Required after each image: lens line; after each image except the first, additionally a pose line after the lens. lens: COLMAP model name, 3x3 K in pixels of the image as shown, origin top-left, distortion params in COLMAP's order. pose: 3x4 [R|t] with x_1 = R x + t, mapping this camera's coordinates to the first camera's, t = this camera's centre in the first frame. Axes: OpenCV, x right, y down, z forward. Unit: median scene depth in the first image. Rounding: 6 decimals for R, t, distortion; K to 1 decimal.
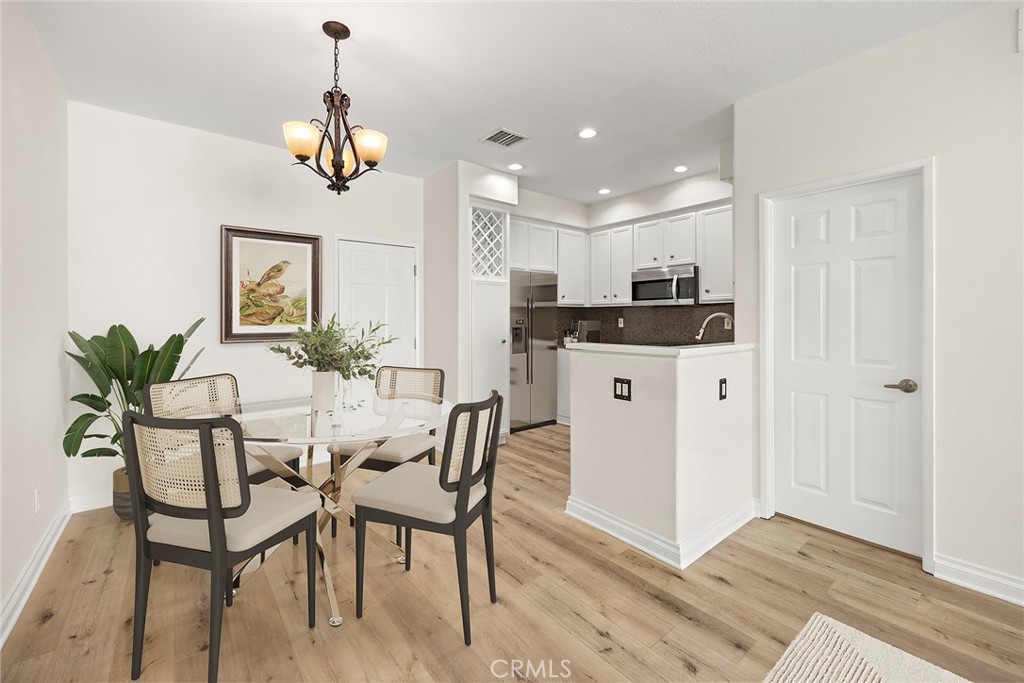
lens RADIAL K [[432.2, 0, 512.5], [0, 432.2, 318.8], [0, 0, 1]] dist [-0.000708, -0.000658]
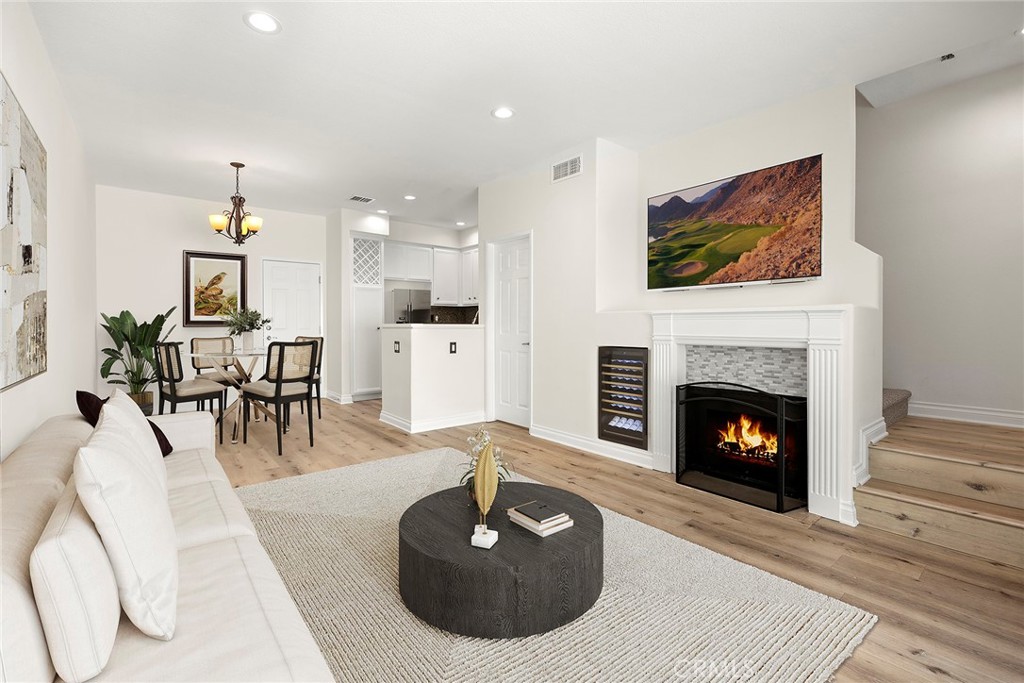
lens RADIAL K [[479.8, 0, 511.4], [0, 479.8, 319.2], [0, 0, 1]] dist [-0.038645, -0.000115]
pose [[0.999922, 0.003648, 0.011941, 0.708866], [-0.003571, 0.999973, -0.006432, 0.054036], [-0.011965, 0.006388, 0.999908, -1.021497]]
